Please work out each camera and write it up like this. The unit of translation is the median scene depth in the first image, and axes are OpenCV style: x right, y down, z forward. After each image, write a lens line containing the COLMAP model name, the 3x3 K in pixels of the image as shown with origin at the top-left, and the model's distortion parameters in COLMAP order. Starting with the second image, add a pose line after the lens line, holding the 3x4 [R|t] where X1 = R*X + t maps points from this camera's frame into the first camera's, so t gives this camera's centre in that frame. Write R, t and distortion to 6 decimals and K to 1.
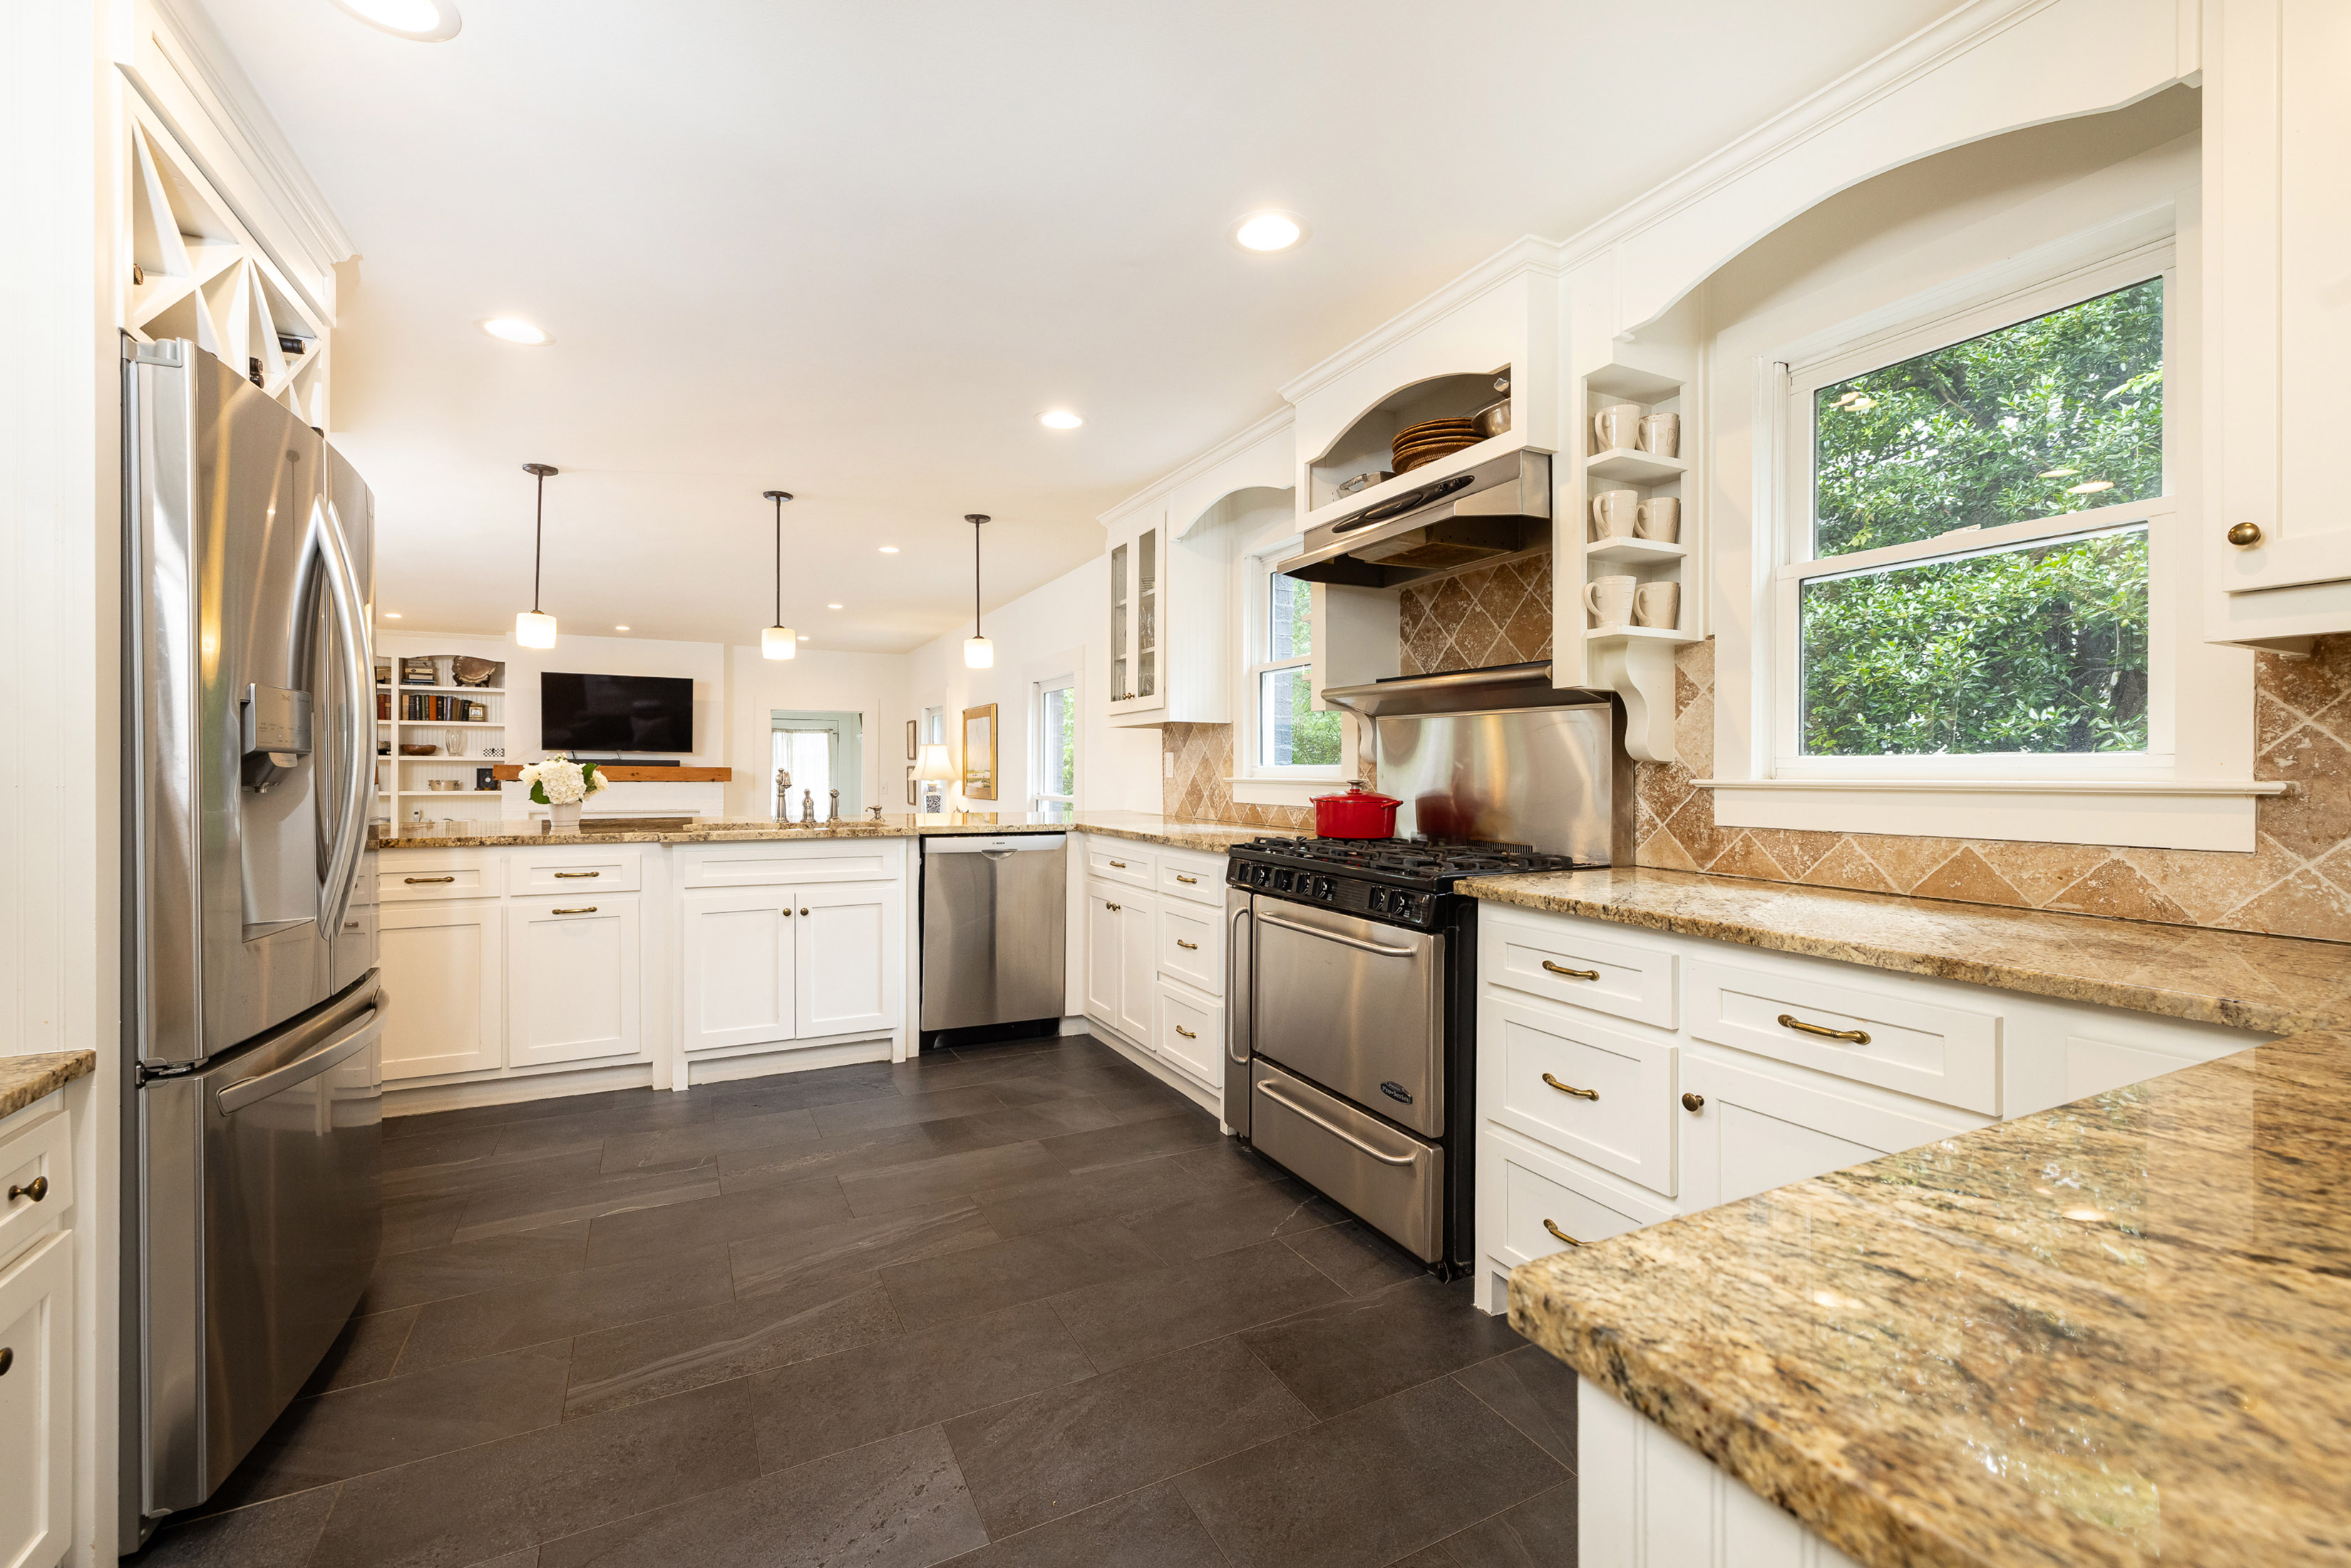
lens RADIAL K [[976.3, 0, 1173.9], [0, 976.3, 773.0], [0, 0, 1]] dist [0.001566, 0.000117]
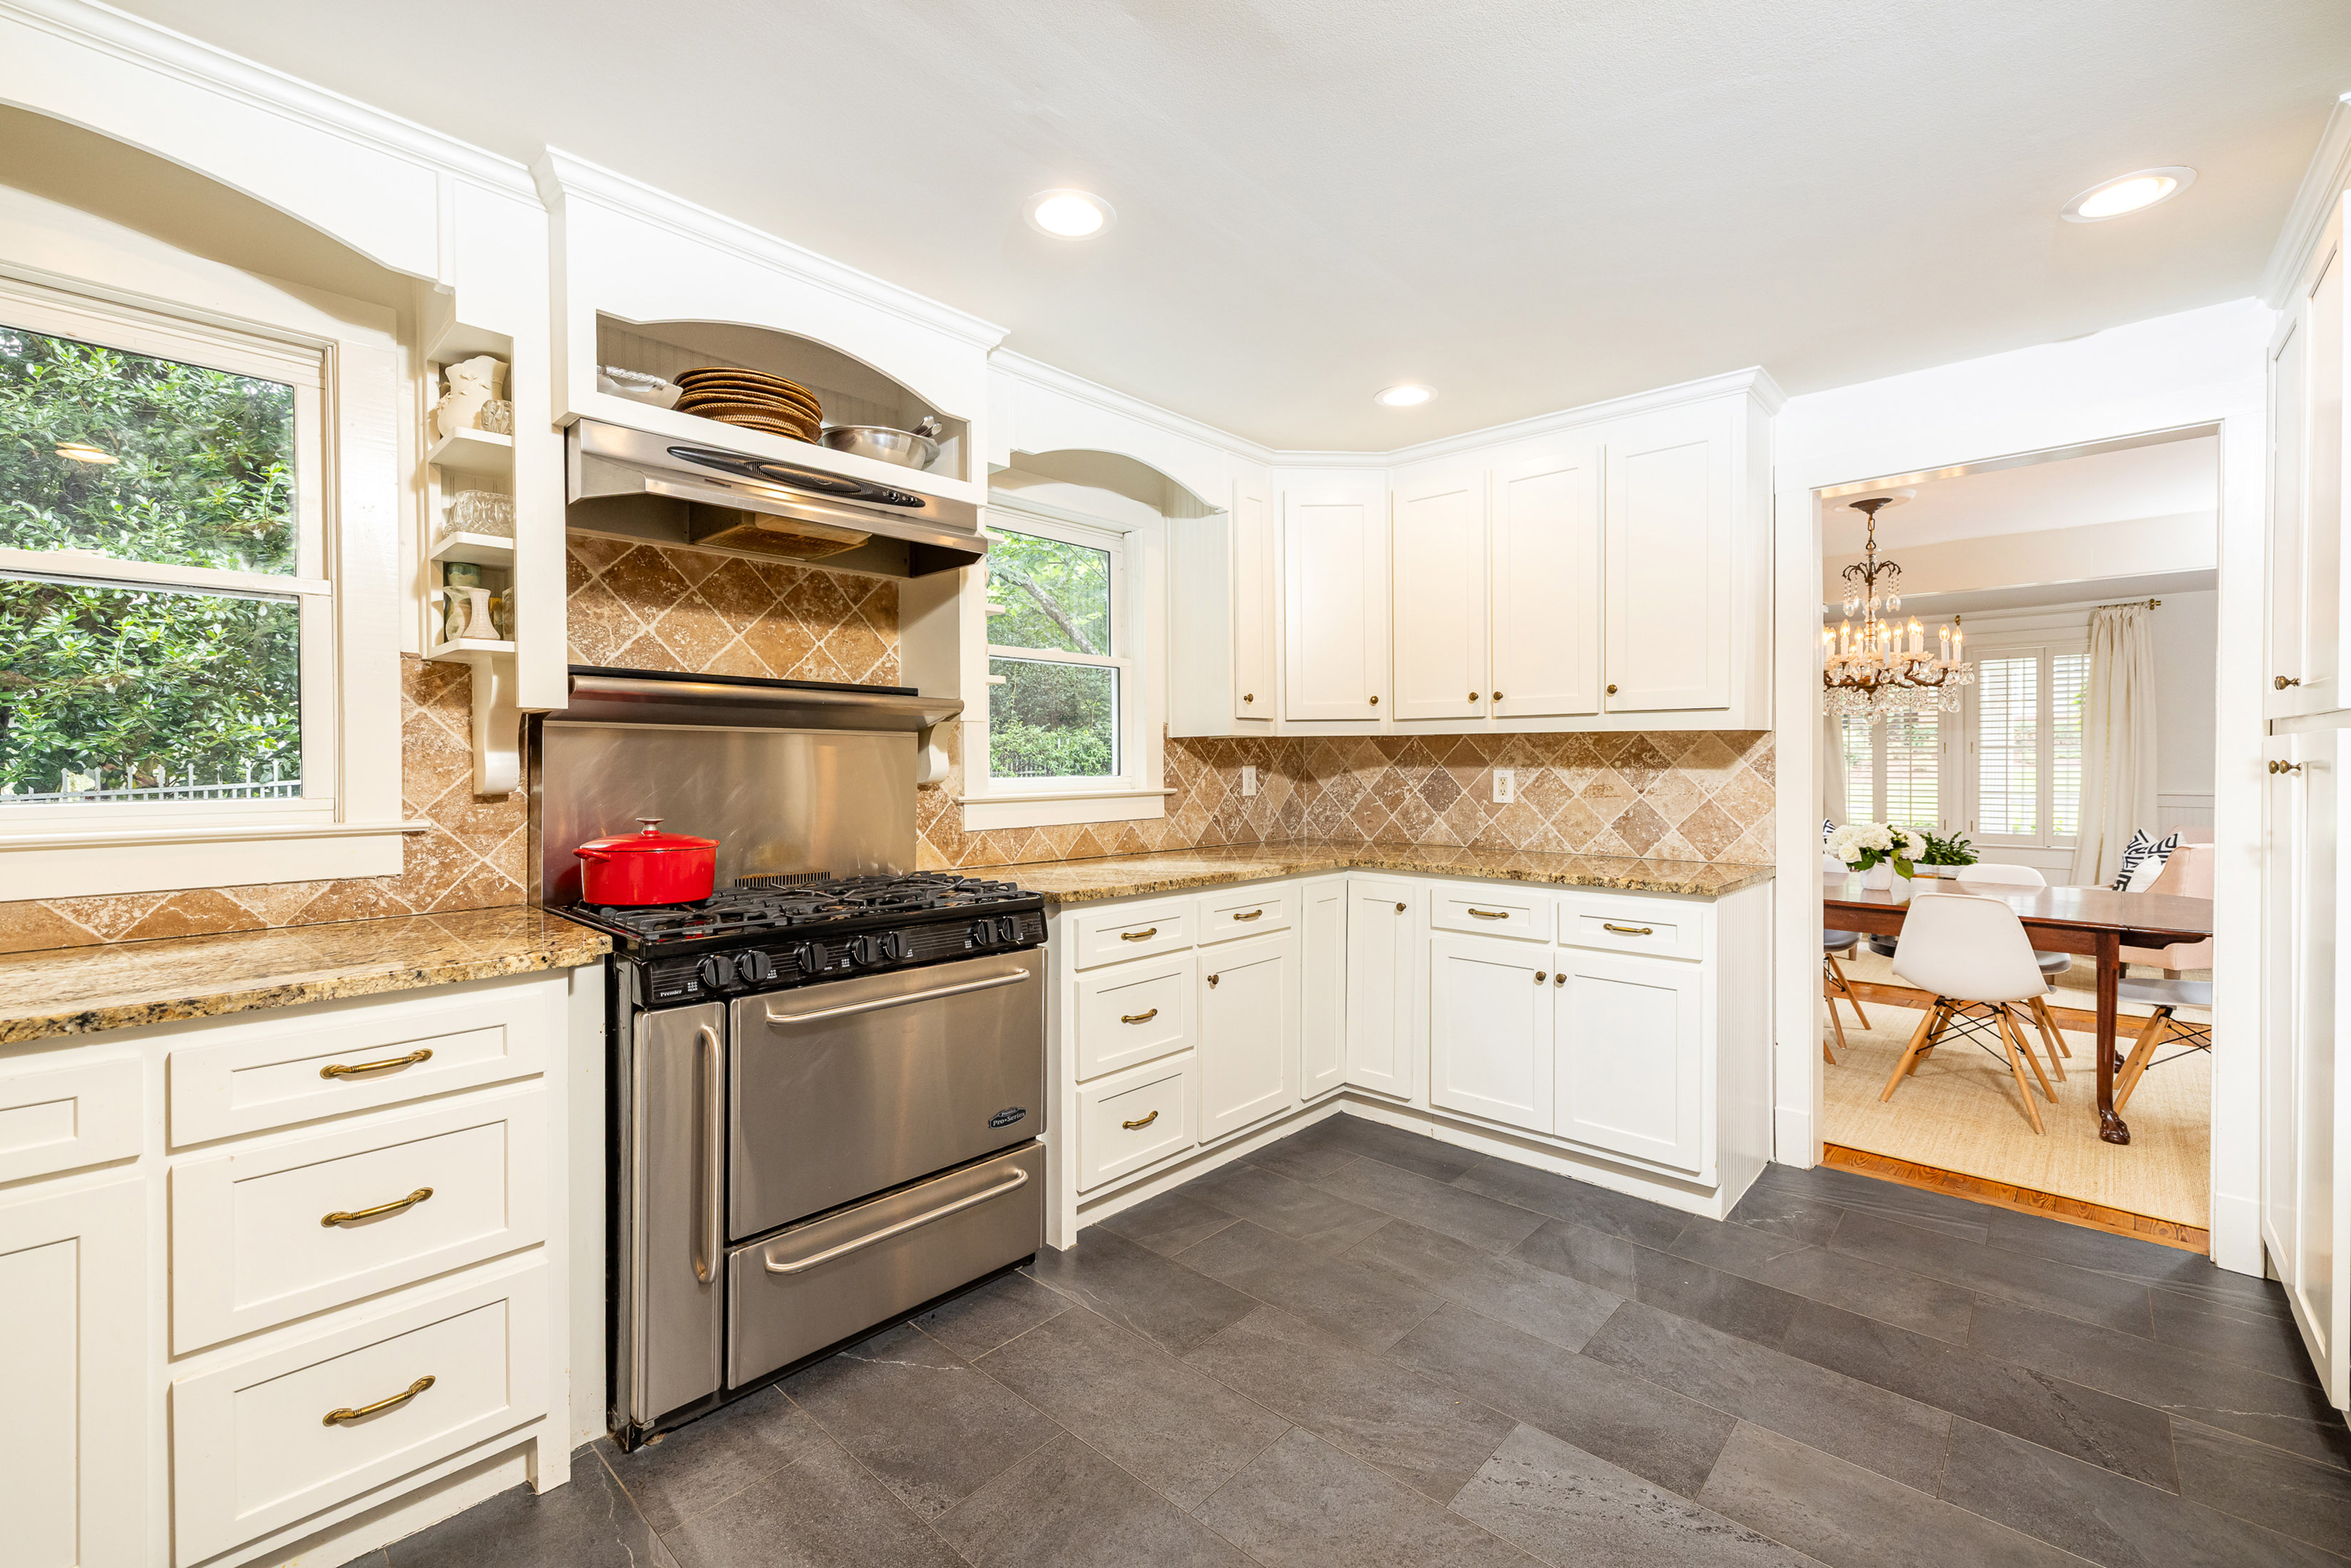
lens RADIAL K [[976.3, 0, 1173.9], [0, 976.3, 773.0], [0, 0, 1]] dist [0.001566, 0.000117]
pose [[-0.337067, -0.009604, 0.941432, -0.936205], [0.007011, 0.999895, 0.012711, -0.047739], [-0.941455, 0.010885, -0.336964, 1.417693]]
